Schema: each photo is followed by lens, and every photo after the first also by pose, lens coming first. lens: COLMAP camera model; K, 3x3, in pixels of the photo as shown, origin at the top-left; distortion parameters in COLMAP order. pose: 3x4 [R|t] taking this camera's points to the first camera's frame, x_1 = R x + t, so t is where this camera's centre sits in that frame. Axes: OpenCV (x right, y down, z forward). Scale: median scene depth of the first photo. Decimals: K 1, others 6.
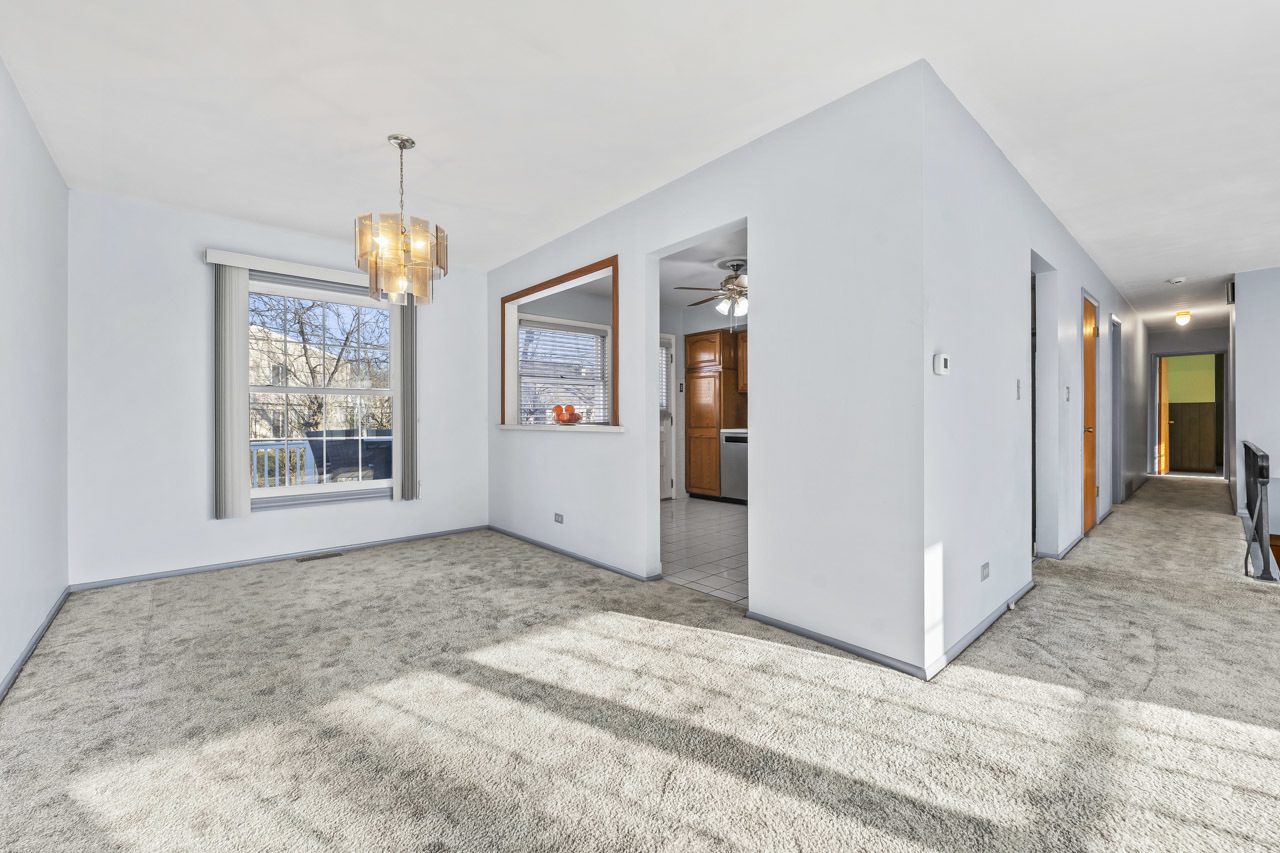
lens RADIAL K [[514.6, 0, 636.1], [0, 514.6, 417.3], [0, 0, 1]] dist [0.000514, -0.001018]
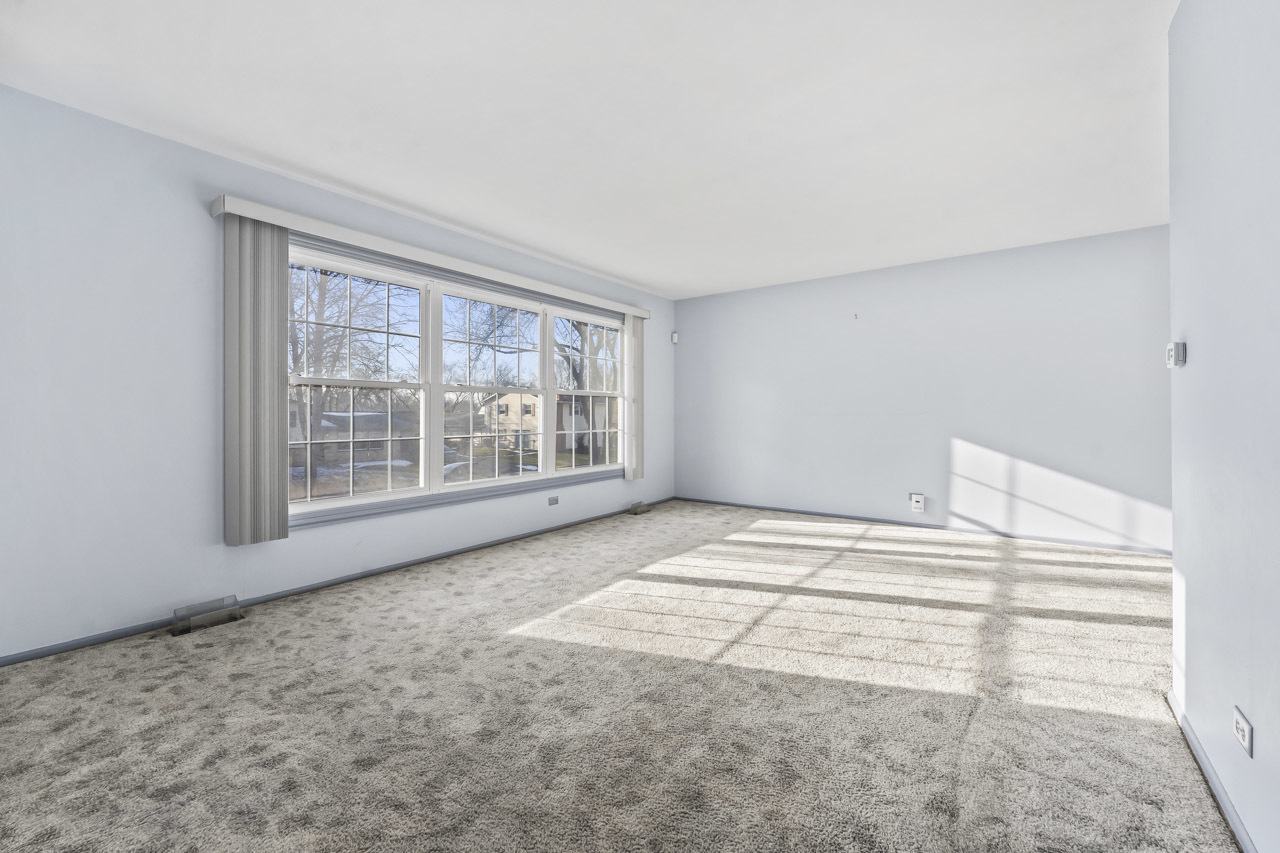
lens RADIAL K [[514.6, 0, 635.4], [0, 514.6, 421.8], [0, 0, 1]] dist [0.000514, -0.001018]
pose [[-0.979228, 0.009448, -0.202543, 0.736929], [0.007391, 0.999913, 0.010911, -0.002792], [0.202628, 0.009188, -0.979213, 0.742433]]
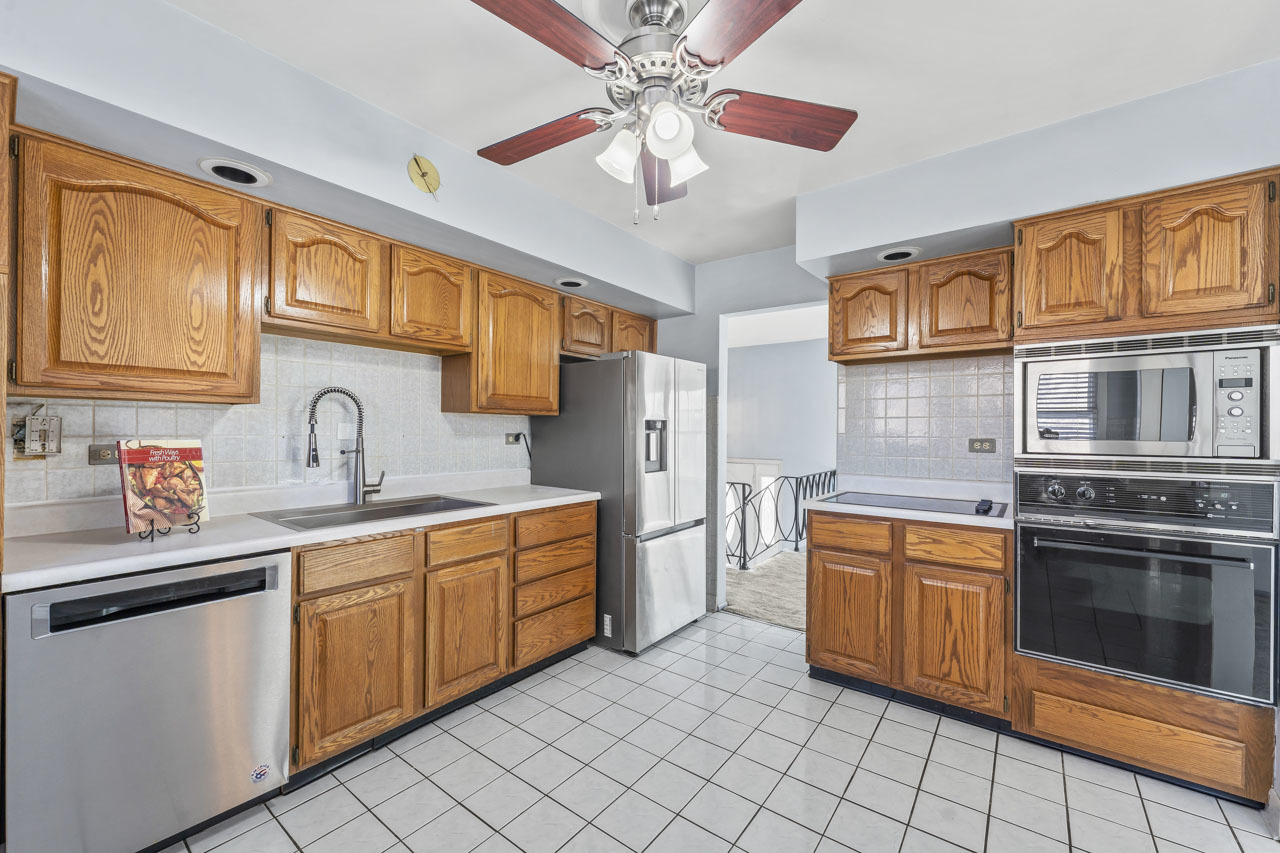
lens RADIAL K [[514.6, 0, 641.2], [0, 514.6, 431.4], [0, 0, 1]] dist [0.000514, -0.001018]
pose [[-0.194038, 0.004734, 0.980983, -0.105686], [-0.005212, 0.999969, -0.005857, -0.044881], [-0.980980, -0.006249, -0.194007, 1.077375]]
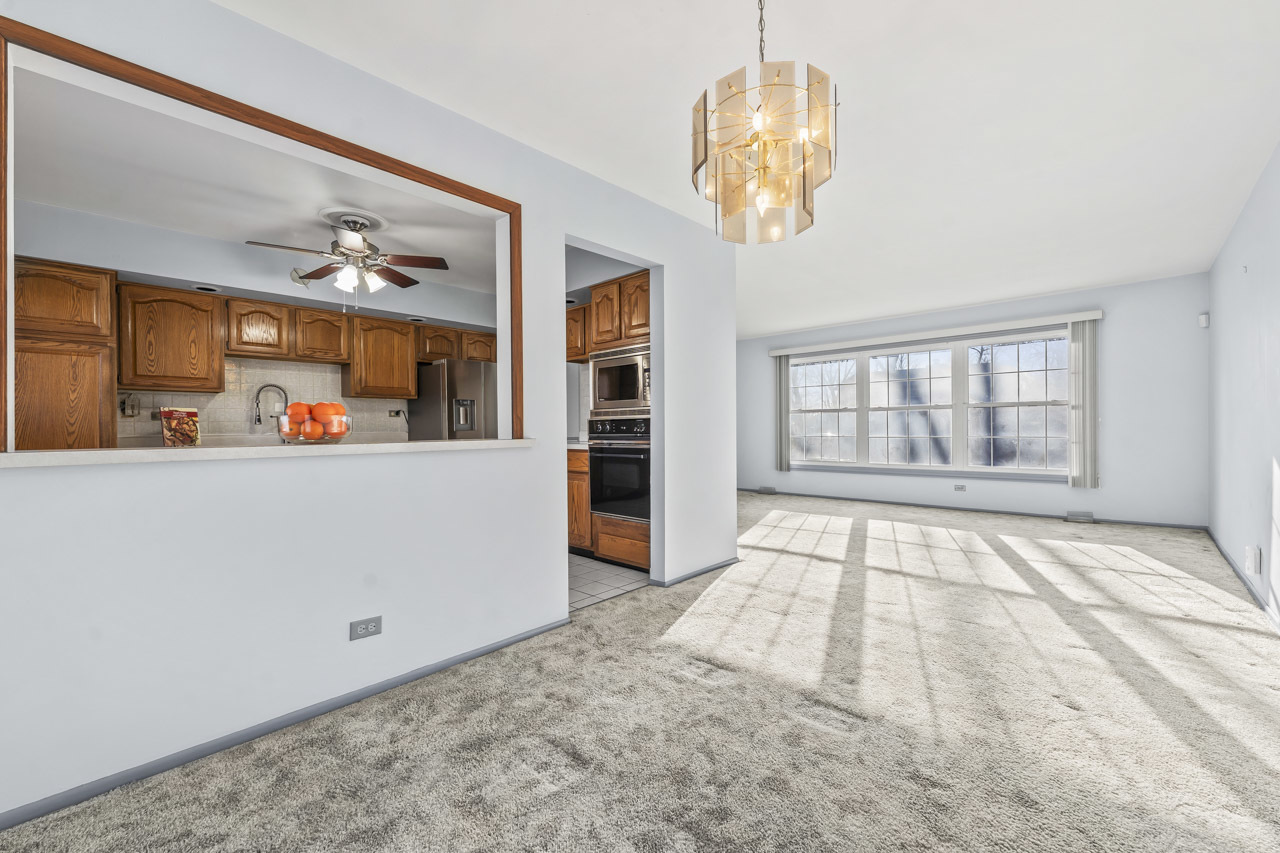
lens RADIAL K [[514.6, 0, 639.9], [0, 514.6, 431.9], [0, 0, 1]] dist [0.000514, -0.001018]
pose [[-0.092669, -0.002333, 0.995694, -0.582798], [0.009756, 0.999947, 0.003251, 0.004456], [-0.995649, 0.010015, -0.092641, 0.672548]]
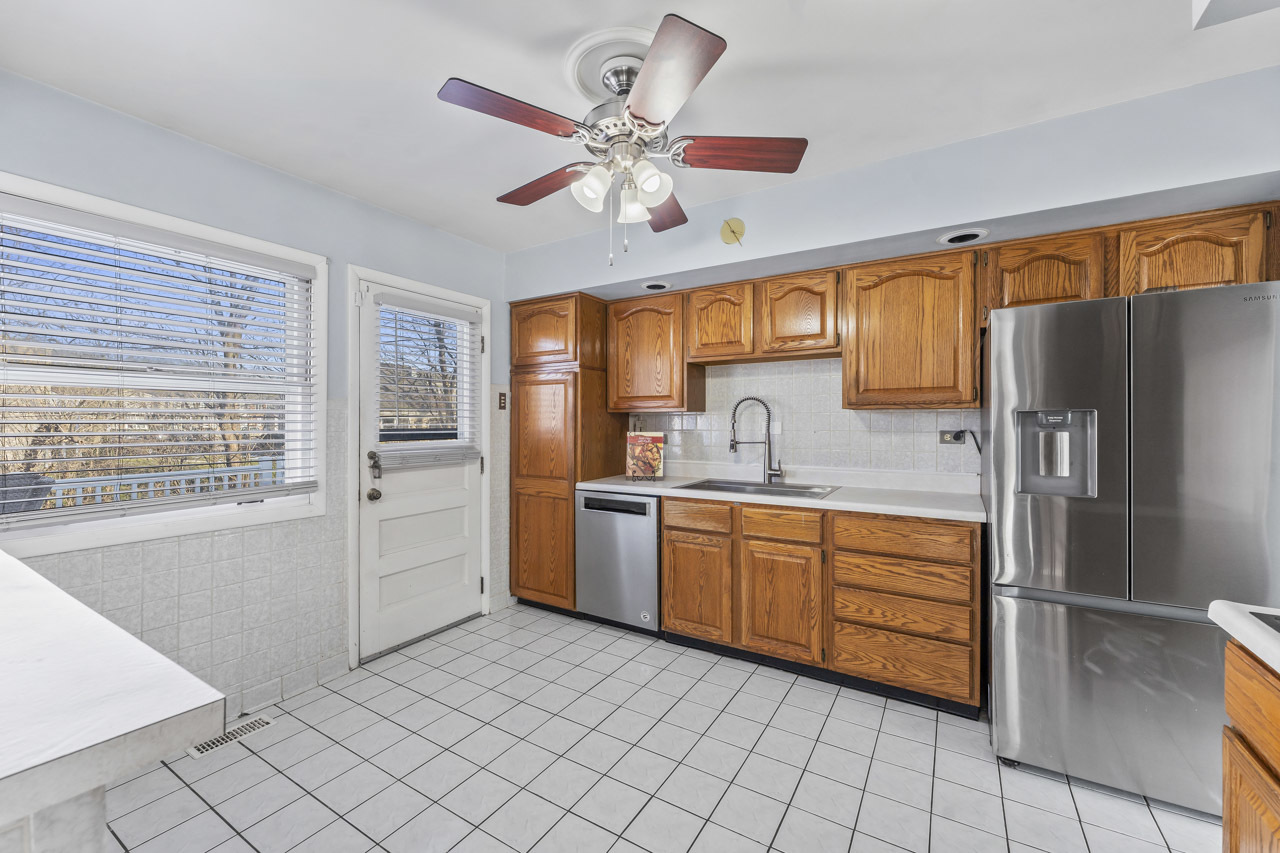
lens RADIAL K [[514.6, 0, 639.0], [0, 514.6, 425.8], [0, 0, 1]] dist [0.000514, -0.001018]
pose [[0.957022, 0.005645, 0.289961, 0.099186], [-0.006839, 0.999972, 0.003104, -0.050168], [-0.289936, -0.004954, 0.957033, 0.650179]]
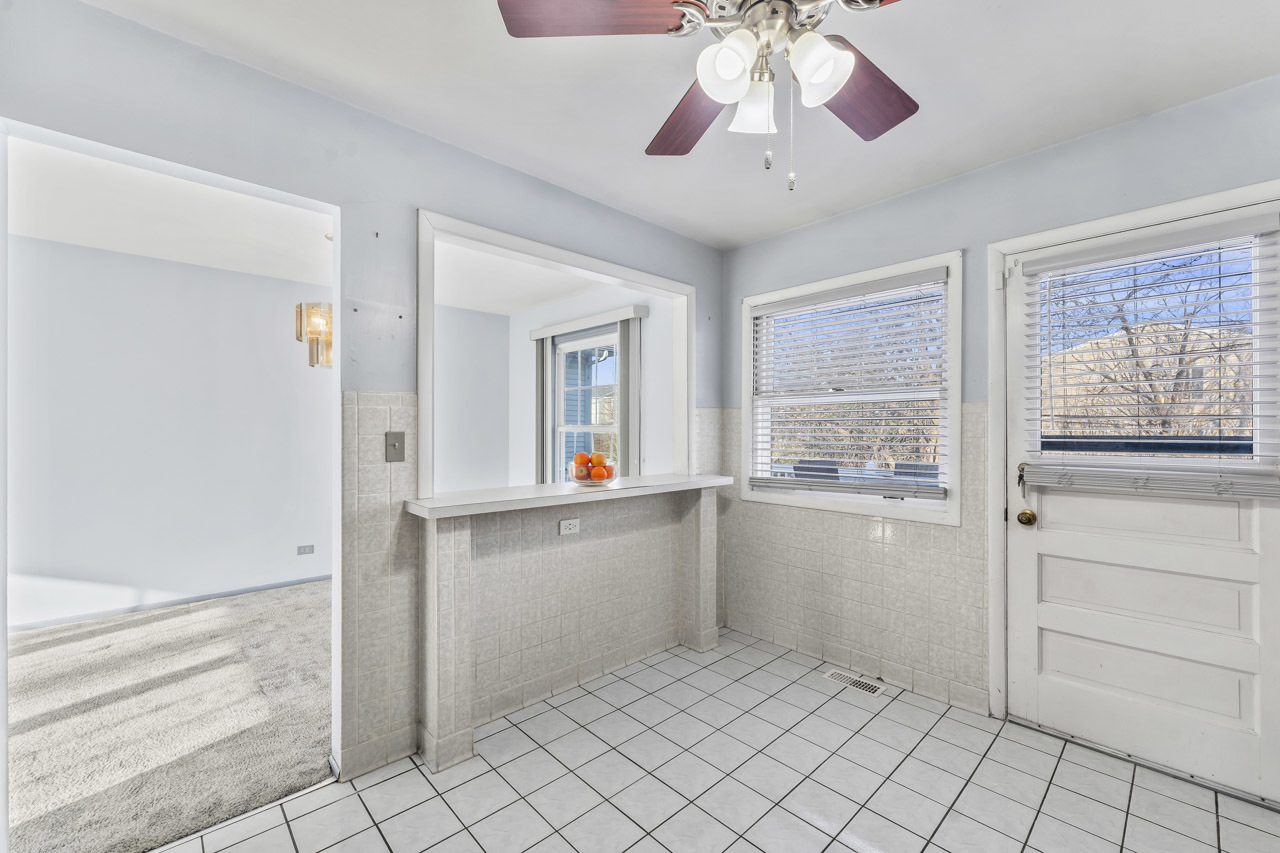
lens RADIAL K [[514.6, 0, 639.2], [0, 514.6, 427.3], [0, 0, 1]] dist [0.000514, -0.001018]
pose [[0.030293, -0.002204, -0.999539, 0.442217], [-0.000903, 0.999997, -0.002232, -0.048275], [0.999541, 0.000970, 0.030291, 0.940189]]
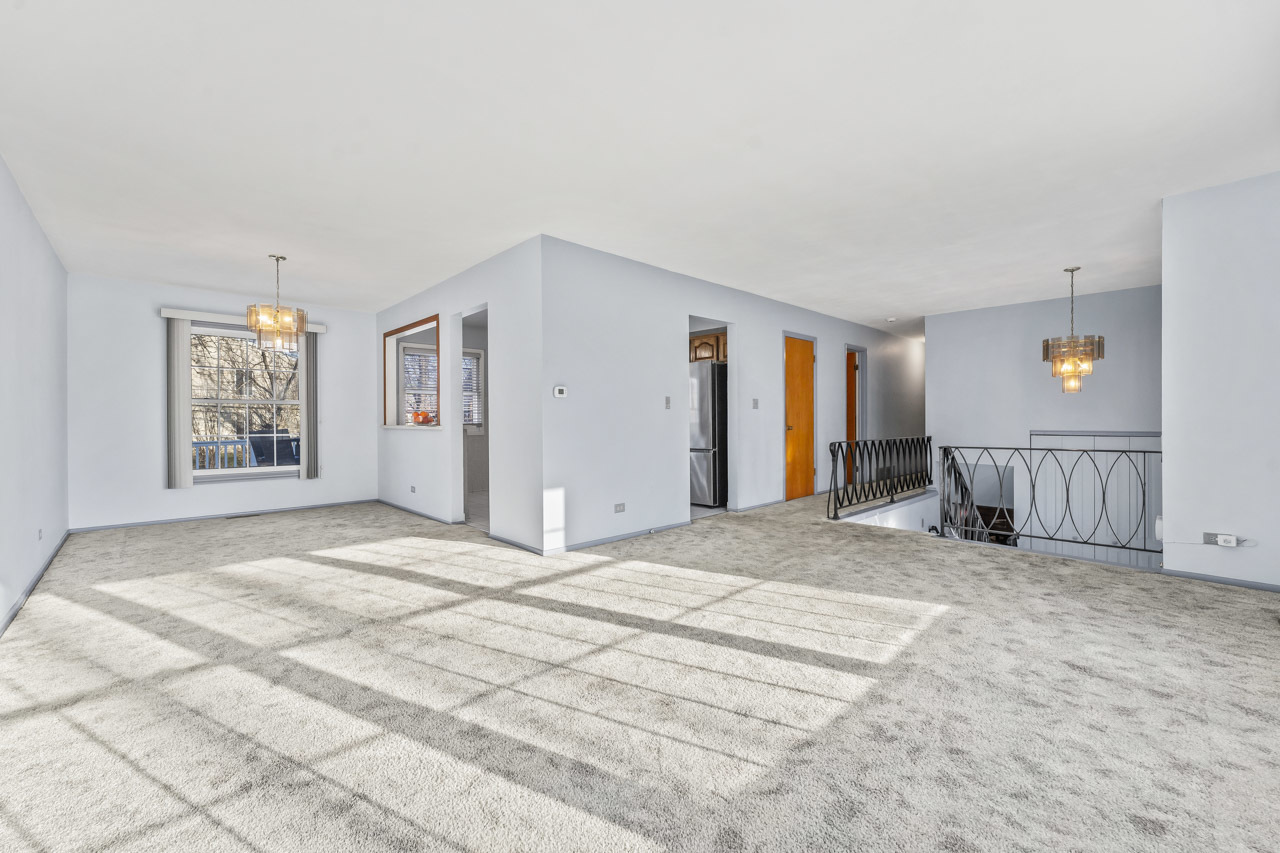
lens RADIAL K [[514.6, 0, 634.8], [0, 514.6, 420.3], [0, 0, 1]] dist [0.000514, -0.001018]
pose [[0.999313, -0.001924, 0.037024, 0.365002], [0.001846, 0.999996, 0.002128, -0.000992], [-0.037028, -0.002058, 0.999312, -0.410168]]
